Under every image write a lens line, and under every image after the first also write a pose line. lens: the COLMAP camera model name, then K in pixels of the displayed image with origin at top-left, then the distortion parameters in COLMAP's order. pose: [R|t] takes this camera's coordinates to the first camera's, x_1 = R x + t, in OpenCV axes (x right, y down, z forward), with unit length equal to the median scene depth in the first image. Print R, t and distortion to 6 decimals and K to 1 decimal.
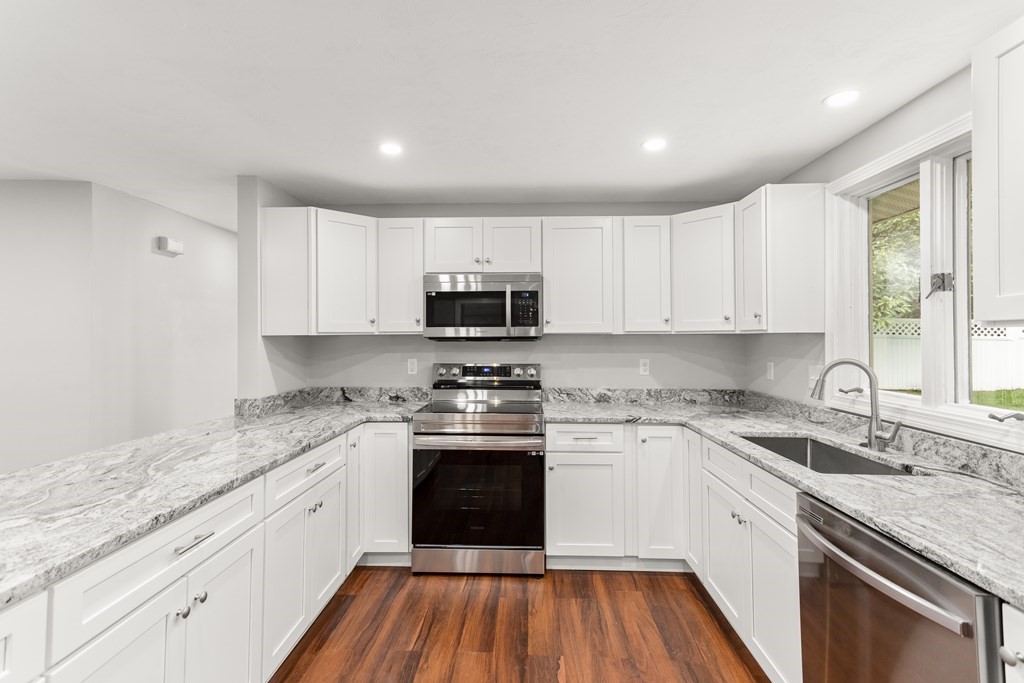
lens RADIAL K [[478.3, 0, 512.0], [0, 478.3, 341.5], [0, 0, 1]] dist [0.022761, 0.017125]
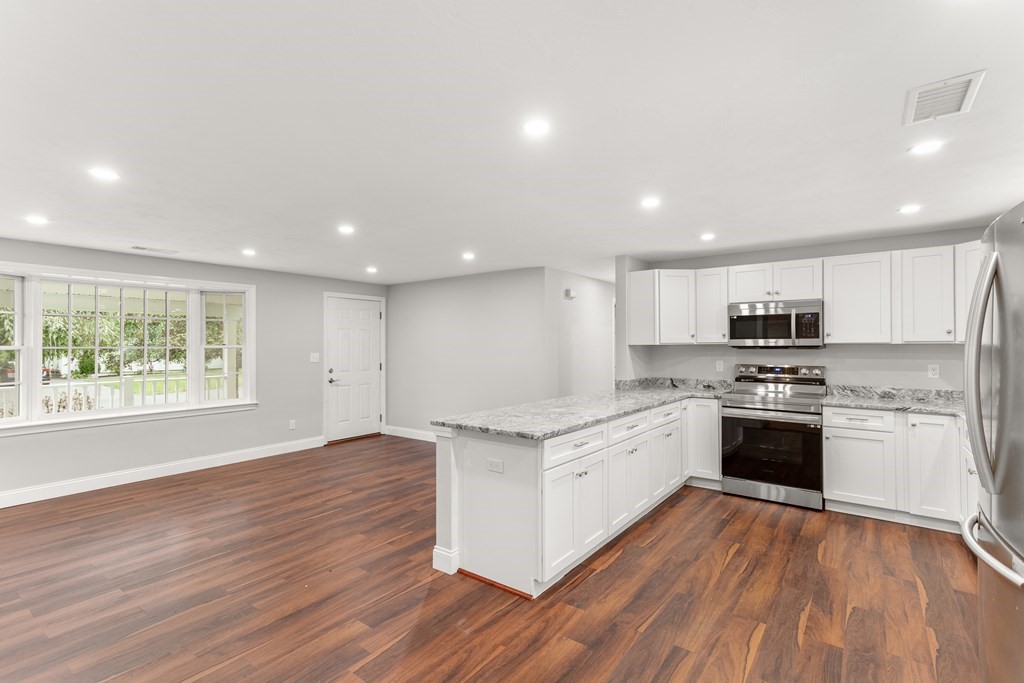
lens RADIAL K [[478.3, 0, 512.0], [0, 478.3, 341.5], [0, 0, 1]] dist [0.022761, 0.017125]
pose [[0.825760, -0.004411, -0.564004, 0.109901], [-0.004577, 0.999884, -0.014521, 0.002090], [0.564003, 0.014573, 0.825644, -0.651216]]
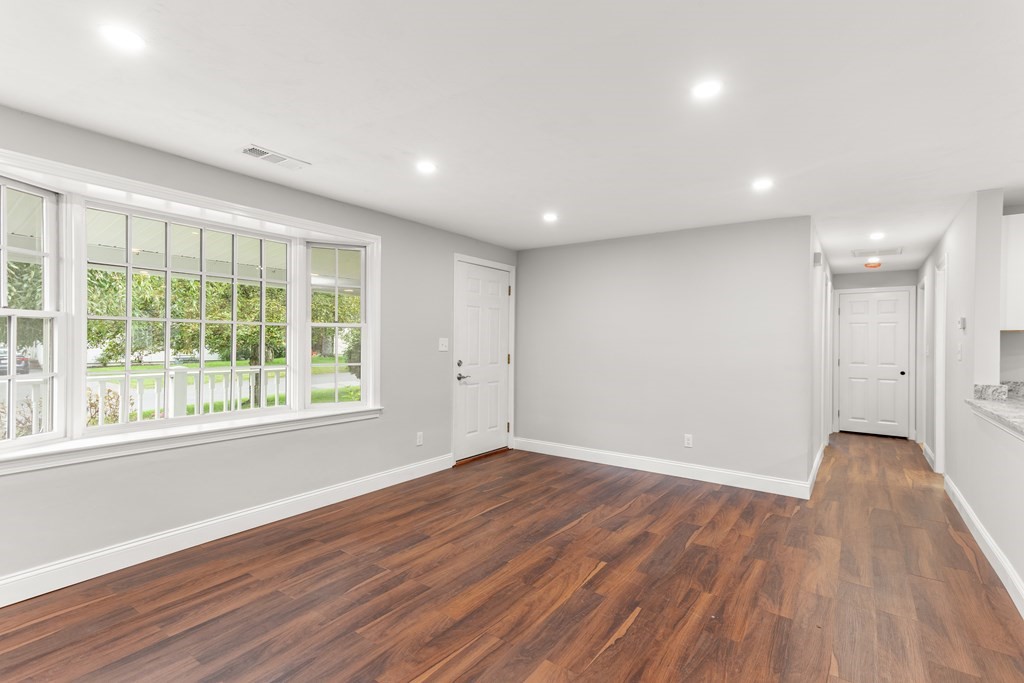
lens RADIAL K [[478.3, 0, 512.0], [0, 478.3, 341.5], [0, 0, 1]] dist [0.022761, 0.017125]
pose [[0.844143, 0.011777, -0.535989, -0.837884], [-0.019672, 0.999766, -0.009015, 0.047754], [0.535757, 0.018154, 0.844177, -0.550438]]
